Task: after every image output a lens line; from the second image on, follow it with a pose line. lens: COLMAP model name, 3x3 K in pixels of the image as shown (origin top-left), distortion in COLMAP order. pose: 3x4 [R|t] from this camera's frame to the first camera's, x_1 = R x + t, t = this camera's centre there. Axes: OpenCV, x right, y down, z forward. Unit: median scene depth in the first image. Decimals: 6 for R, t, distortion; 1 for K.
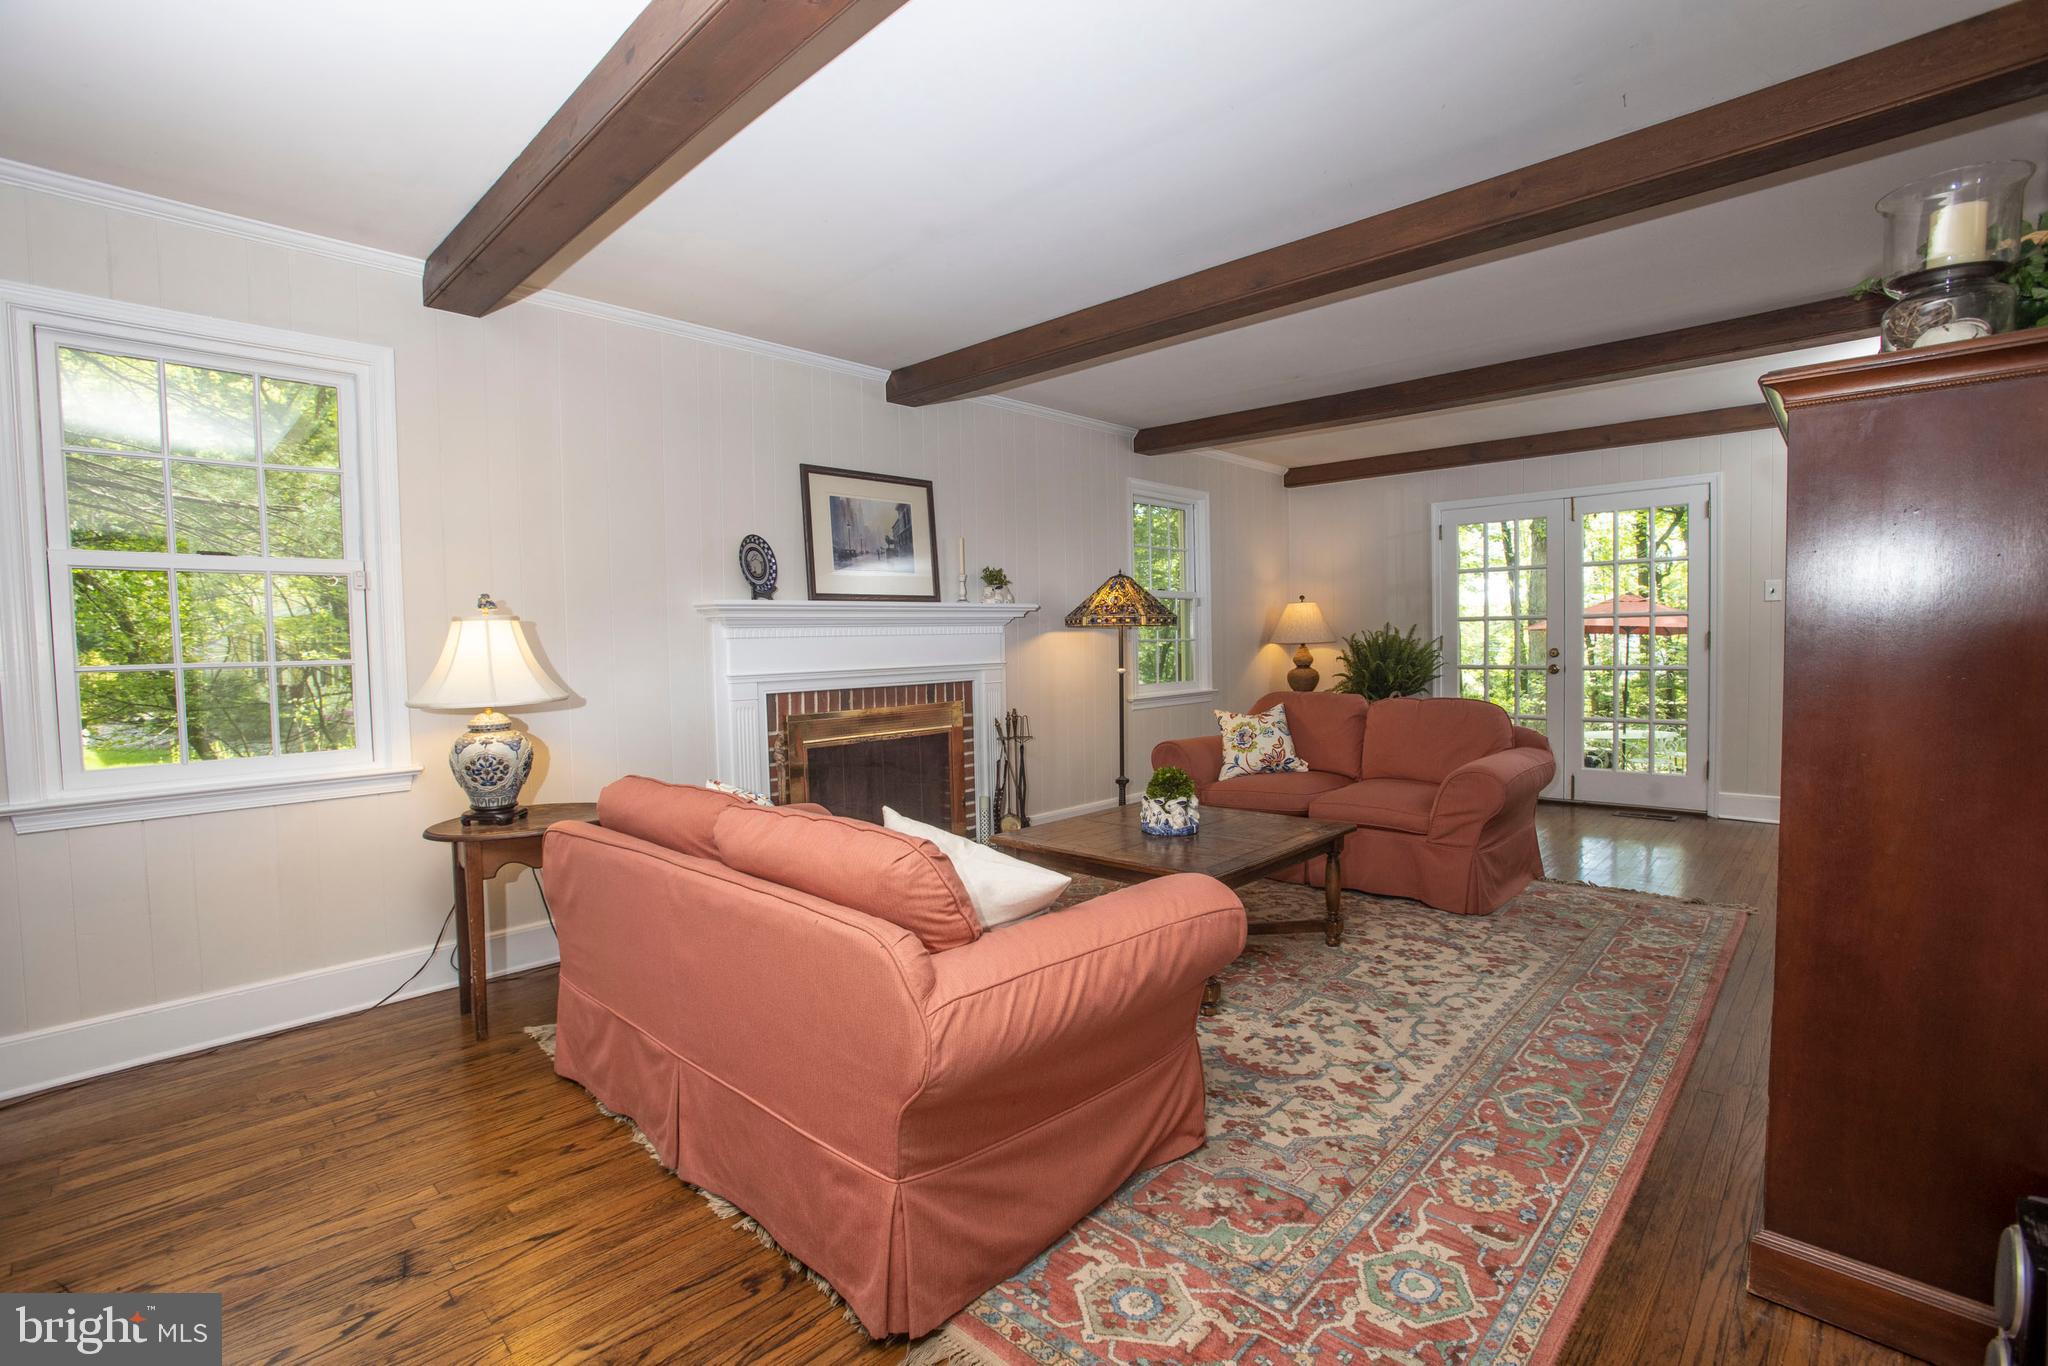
lens RADIAL K [[917.7, 0, 1027.3], [0, 917.7, 682.8], [0, 0, 1]] dist [-0.061228, 0.000906]
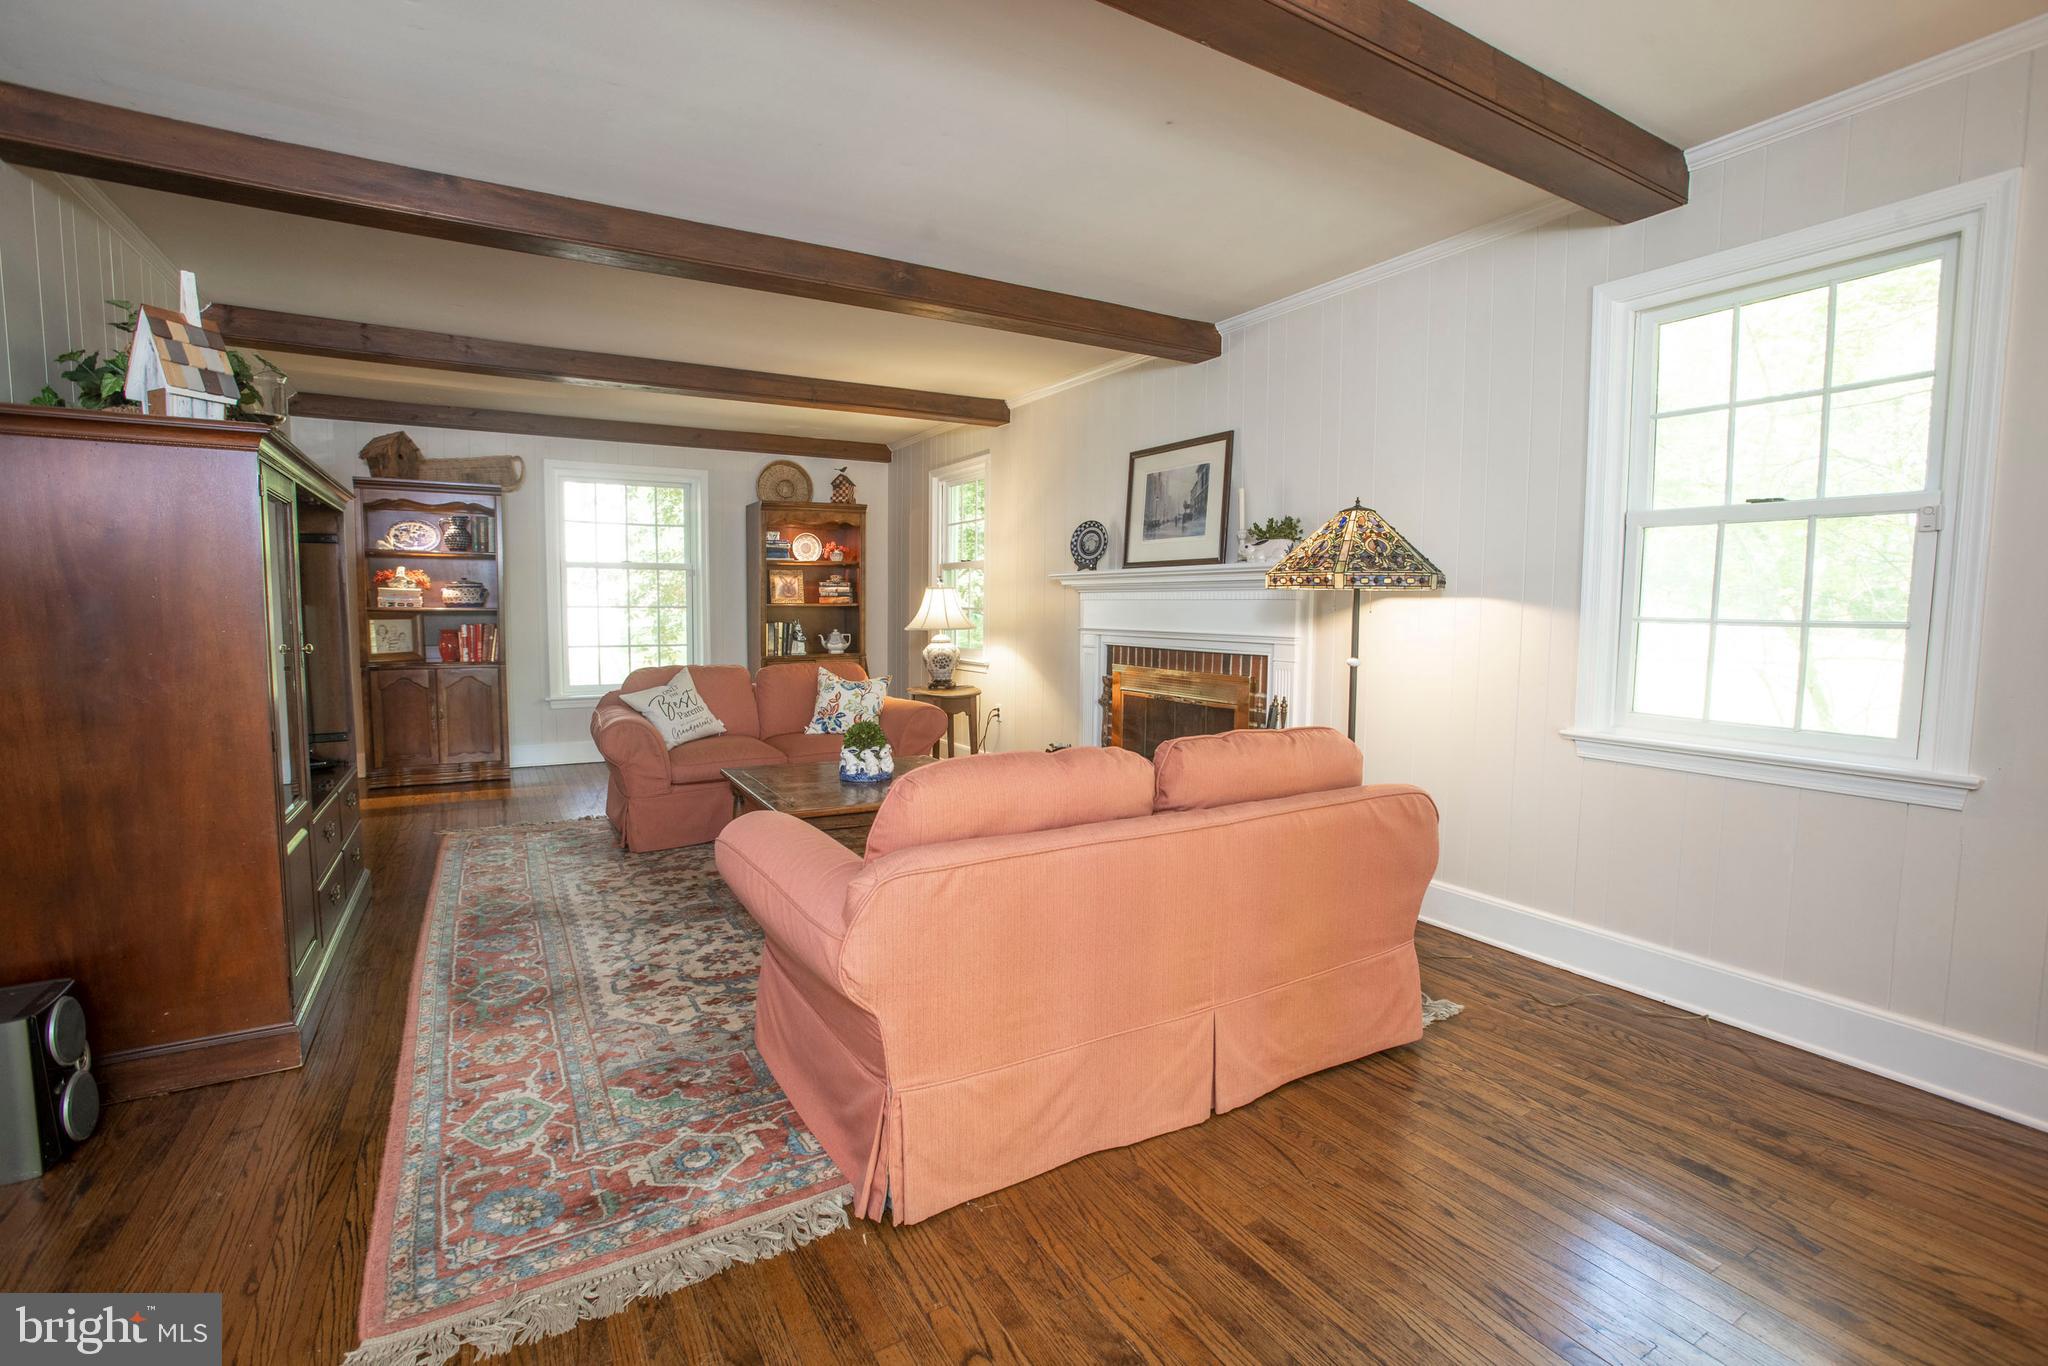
lens RADIAL K [[917.7, 0, 1027.3], [0, 917.7, 682.8], [0, 0, 1]] dist [-0.061228, 0.000906]
pose [[-0.262074, 0.102293, -0.959611, 1.251664], [-0.050567, 0.991545, 0.119507, -0.105007], [0.963722, 0.079844, -0.254686, 1.573631]]
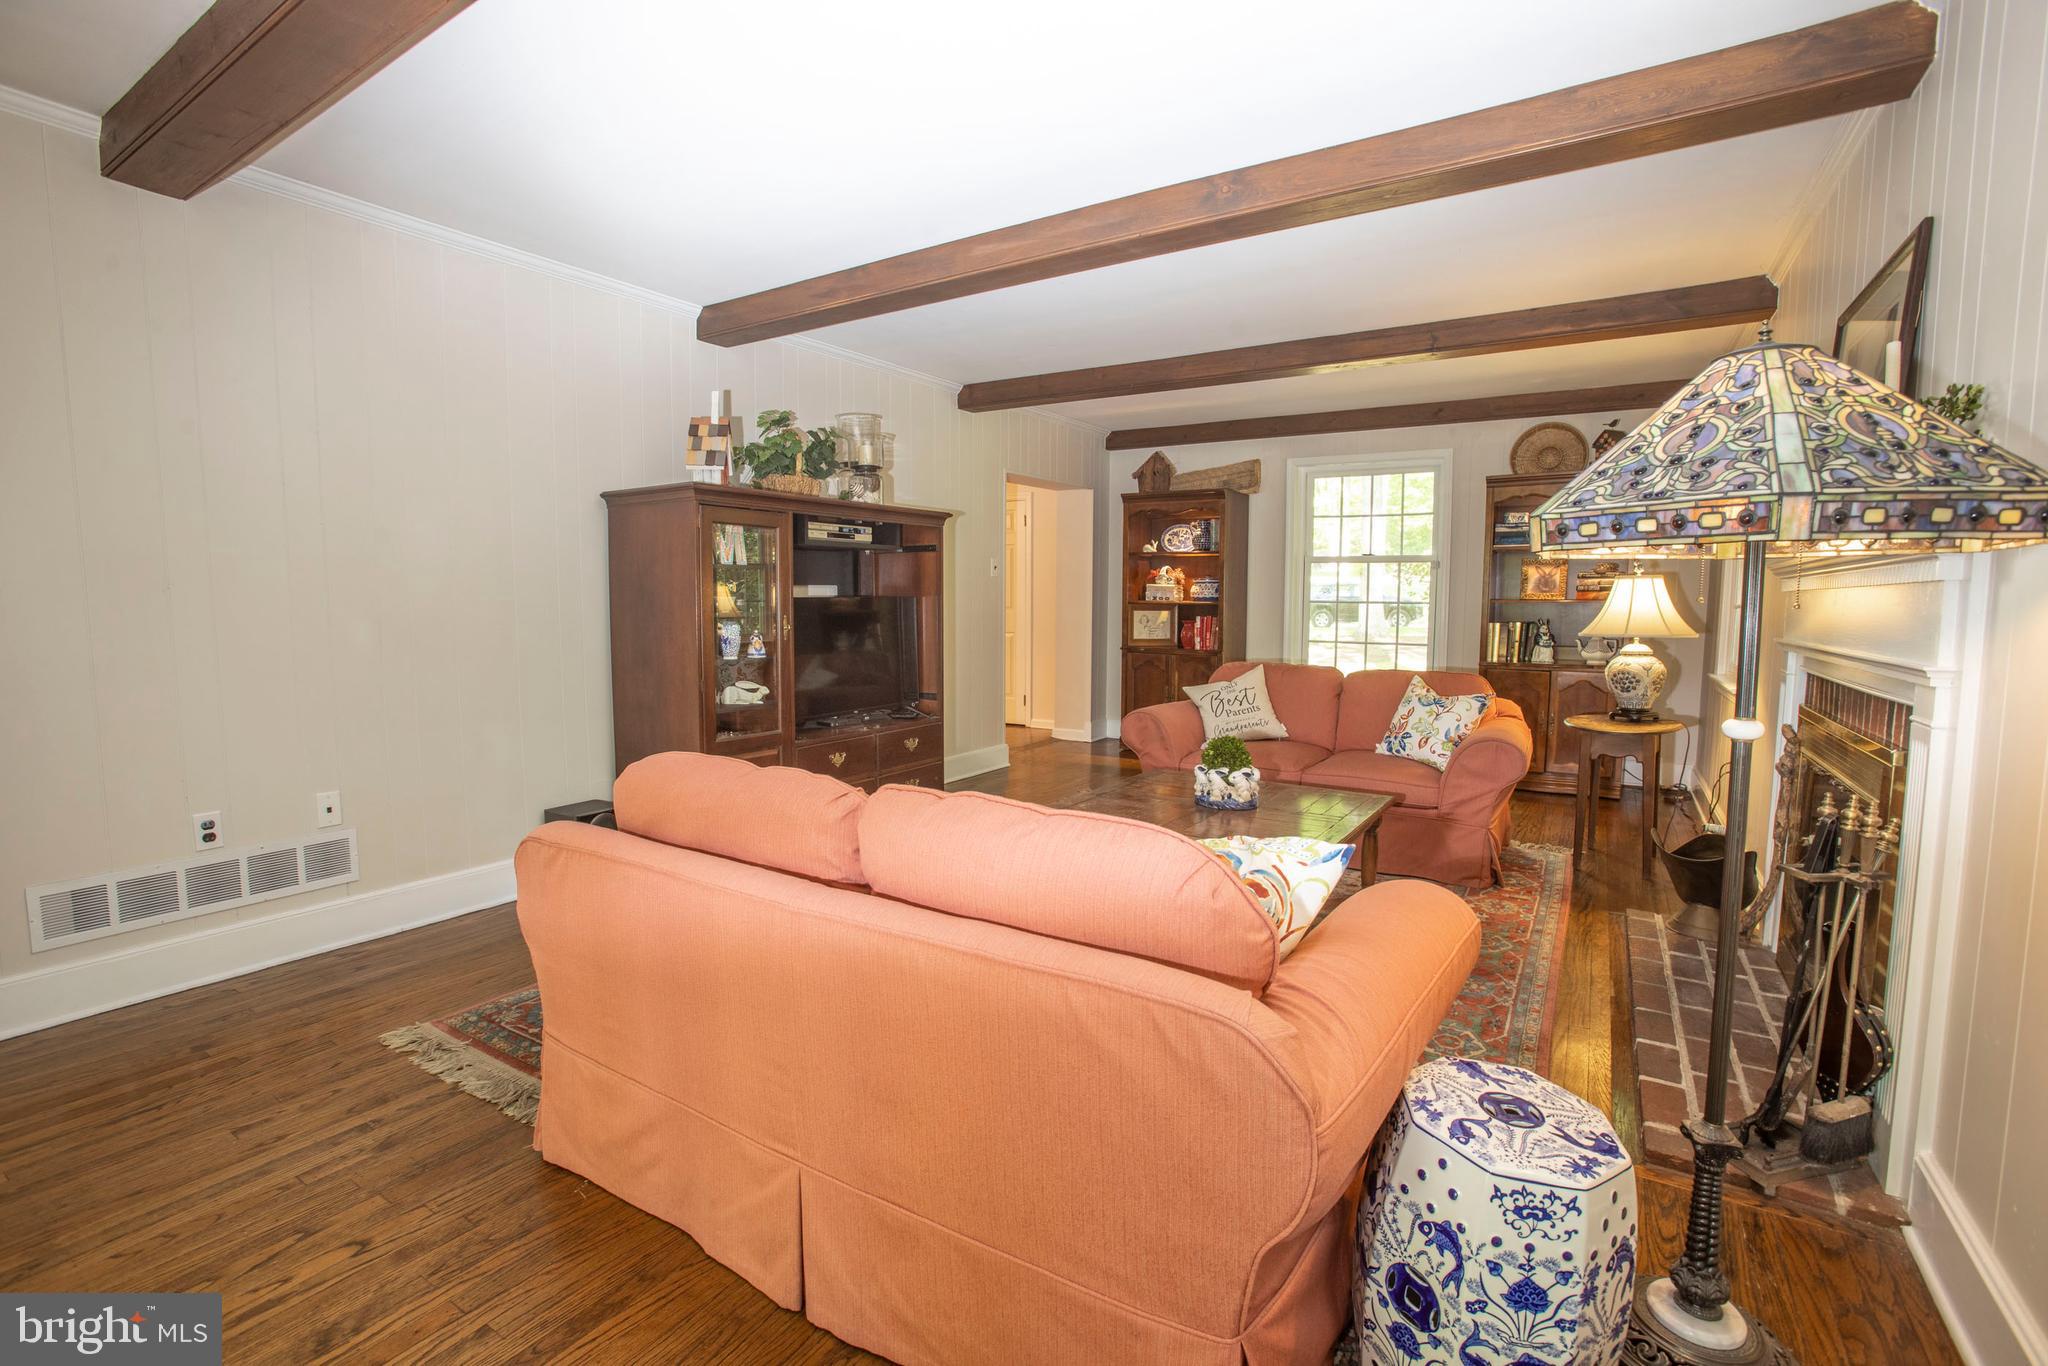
lens RADIAL K [[915.5, 0, 1026.1], [0, 915.5, 672.8], [0, 0, 1]] dist [-0.035961, 0.000170]
pose [[-0.976934, 0.038734, -0.209999, 0.601609], [0.009330, 0.990215, 0.139239, -0.115898], [0.213338, 0.134068, -0.967736, 1.987540]]
